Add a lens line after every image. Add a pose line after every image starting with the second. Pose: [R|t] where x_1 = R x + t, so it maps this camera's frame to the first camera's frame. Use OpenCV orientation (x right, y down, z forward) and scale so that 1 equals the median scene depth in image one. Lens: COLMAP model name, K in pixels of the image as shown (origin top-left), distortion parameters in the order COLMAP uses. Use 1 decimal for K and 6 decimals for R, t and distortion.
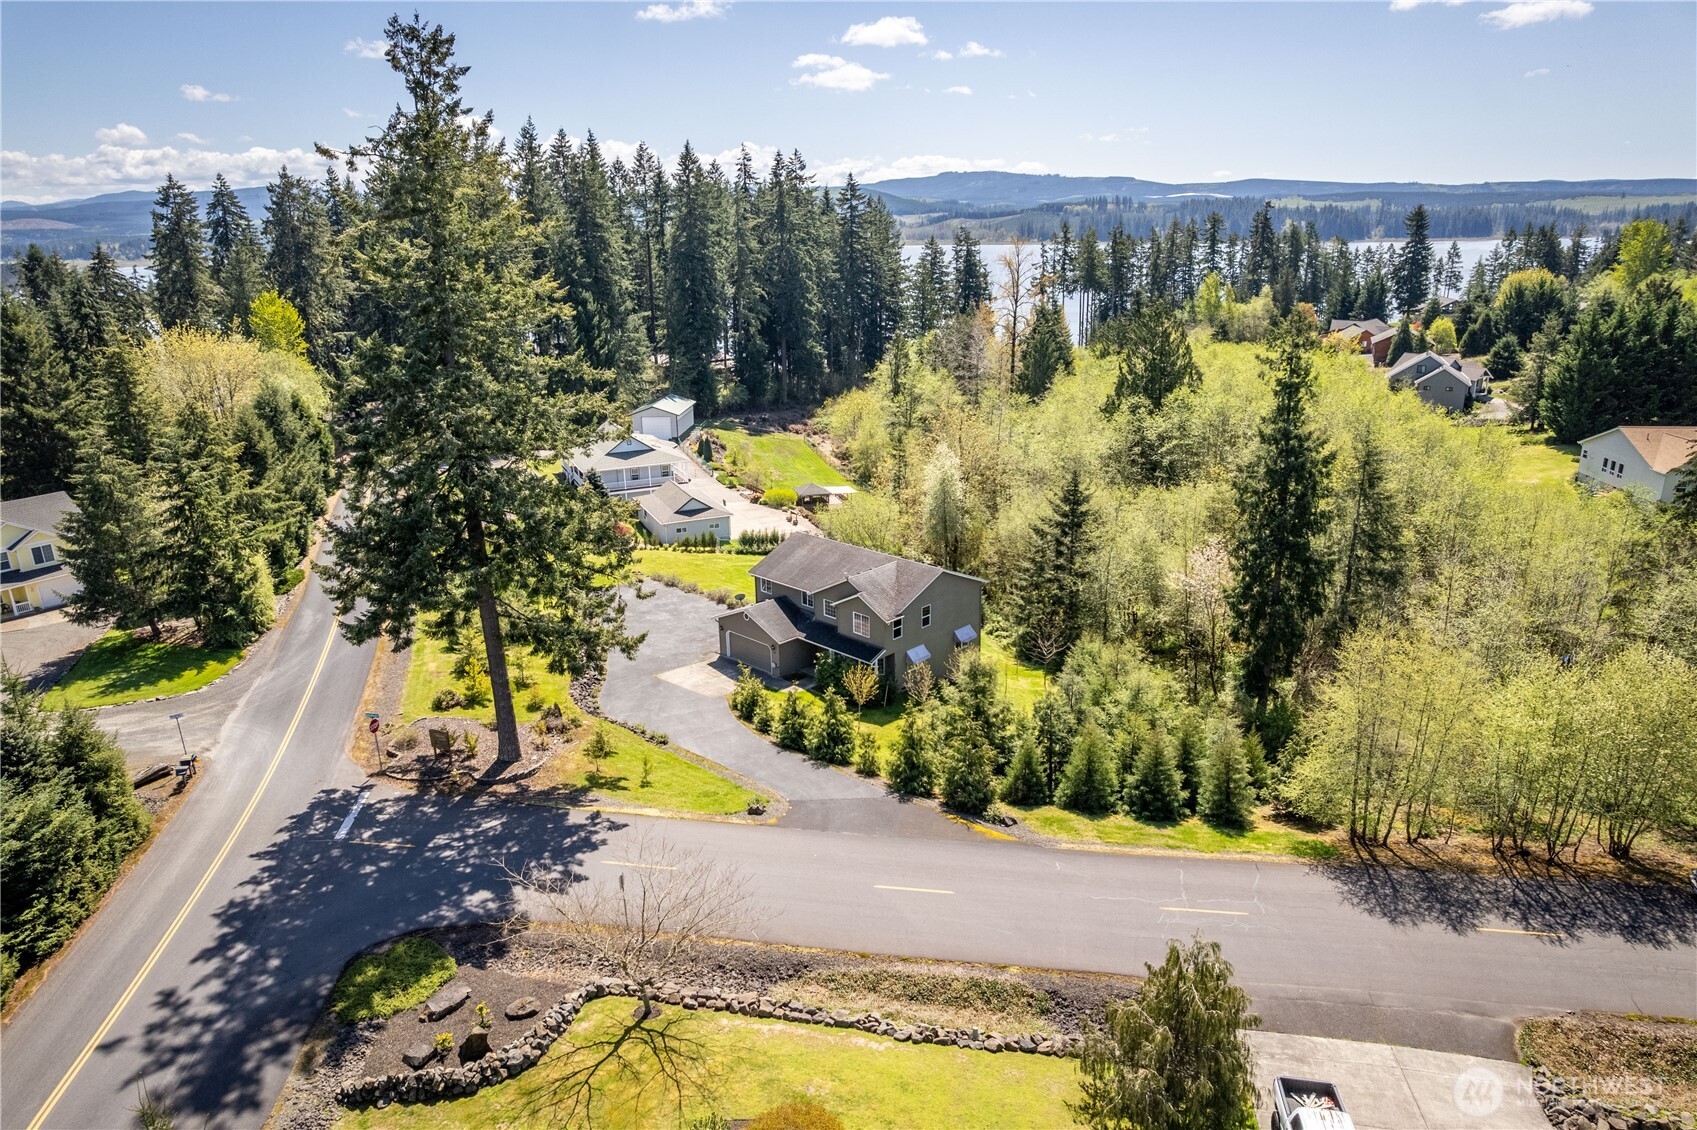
lens RADIAL K [[1123.8, 0, 848.5], [0, 1123.8, 565.0], [0, 0, 1]] dist [-0.068395, 0.058359]
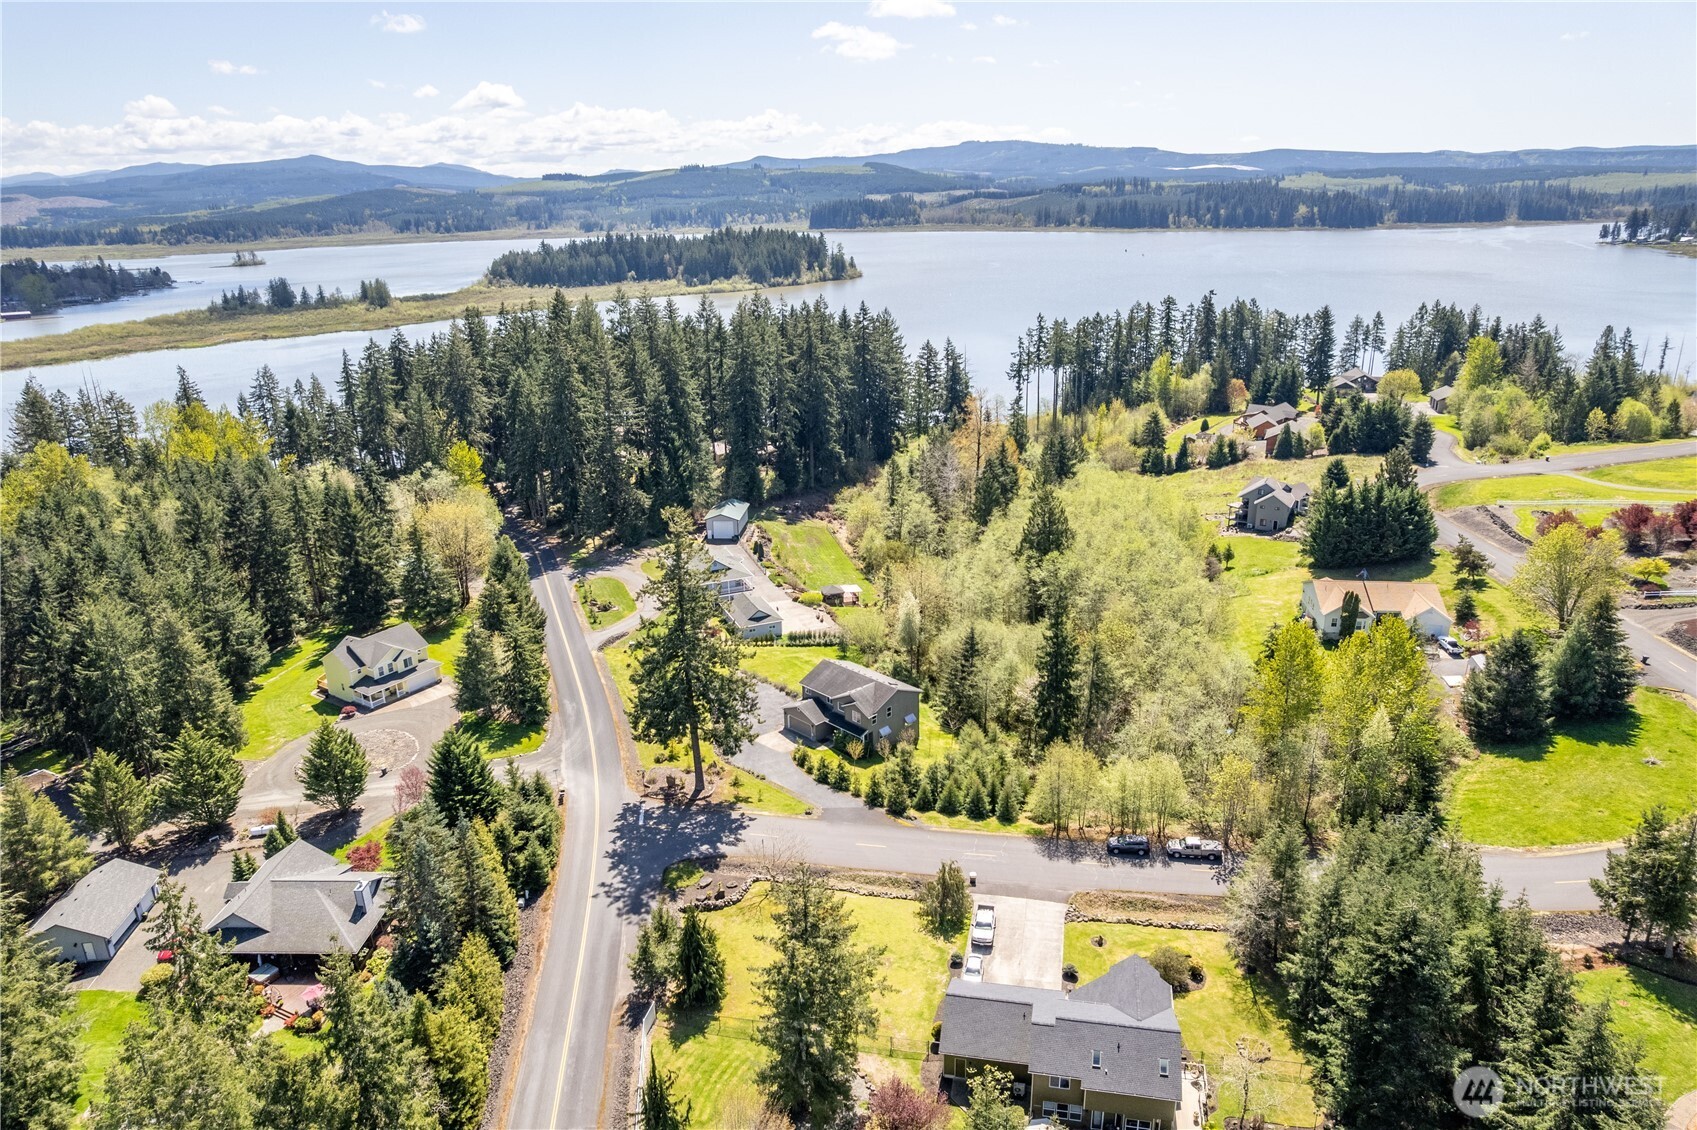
lens RADIAL K [[1126.2, 0, 848.5], [0, 1126.2, 565.0], [0, 0, 1]] dist [-0.042540, -0.000706]
pose [[0.999827, 0.002865, -0.018373, 0.035795], [-0.002340, 0.999590, 0.028527, -0.297571], [0.018448, -0.028479, 0.999424, -1.088253]]
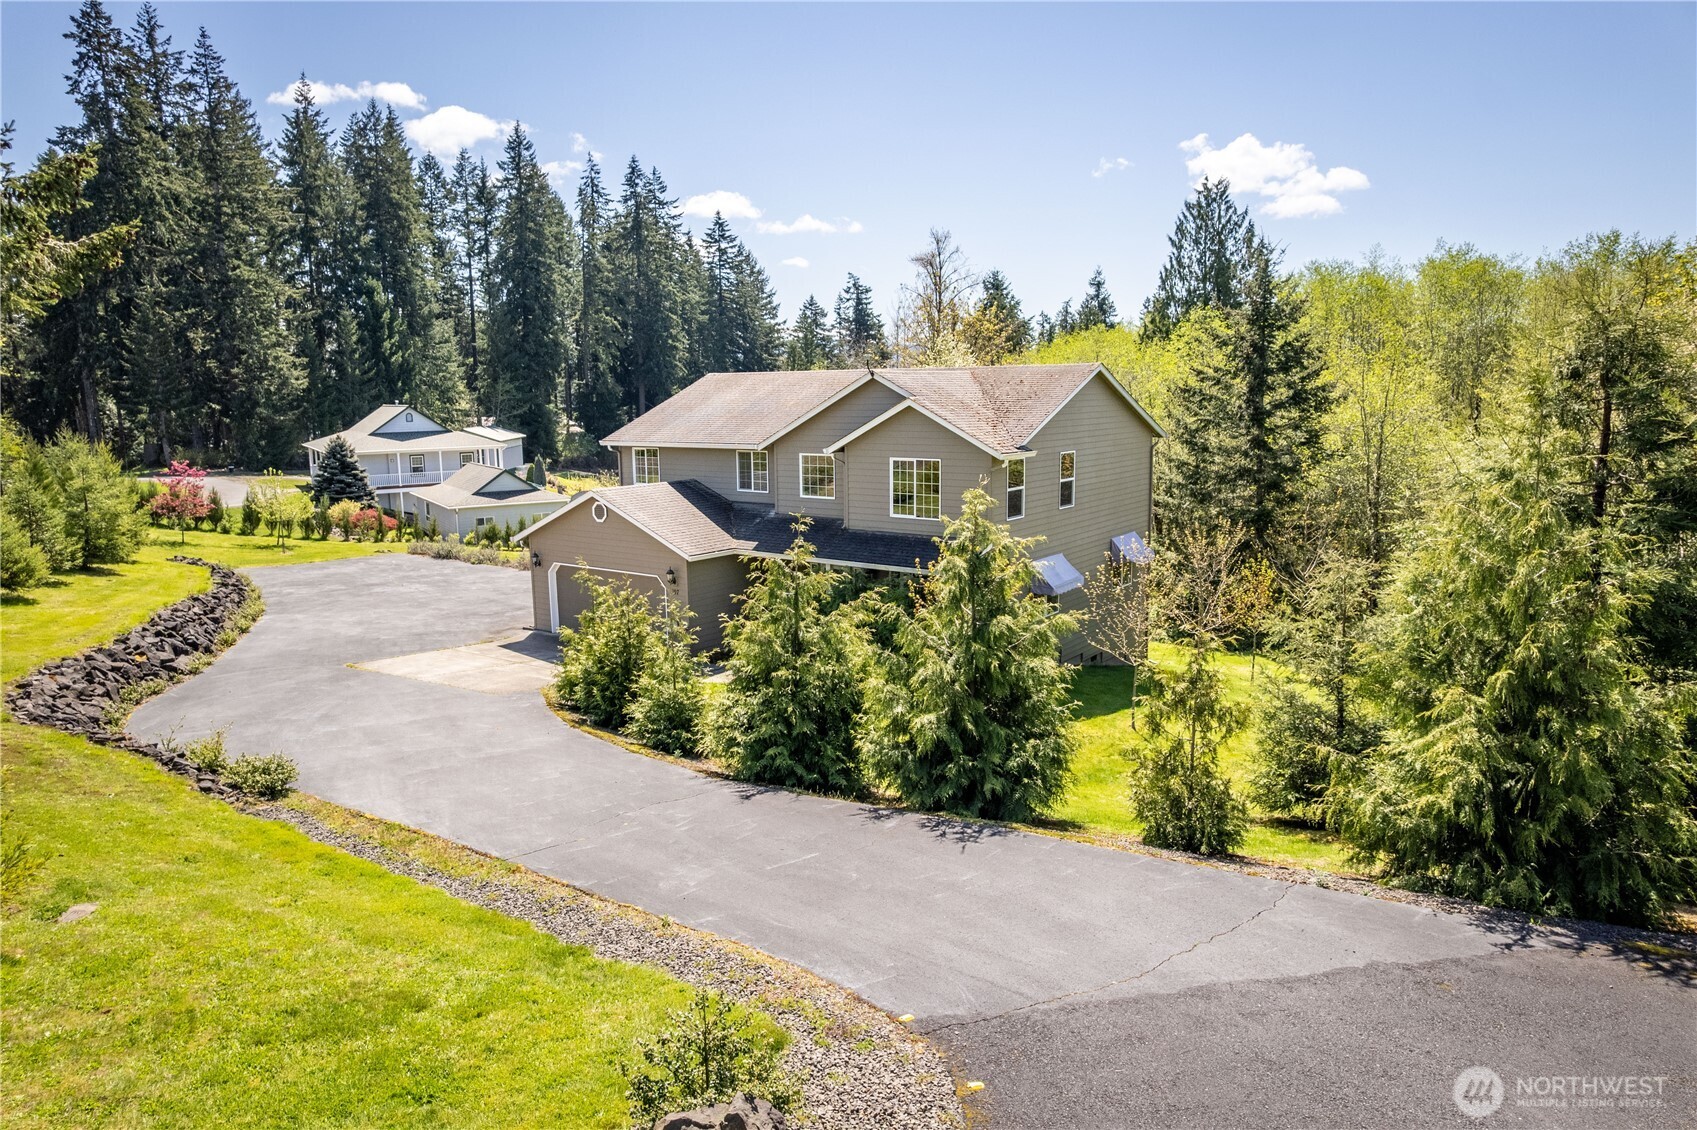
lens RADIAL K [[1123.8, 0, 848.5], [0, 1123.8, 565.0], [0, 0, 1]] dist [-0.068395, 0.058359]
pose [[0.990966, -0.017415, 0.132978, -0.063874], [0.036092, 0.989583, -0.139367, 0.137656], [-0.129166, 0.142907, 0.981272, 0.683665]]
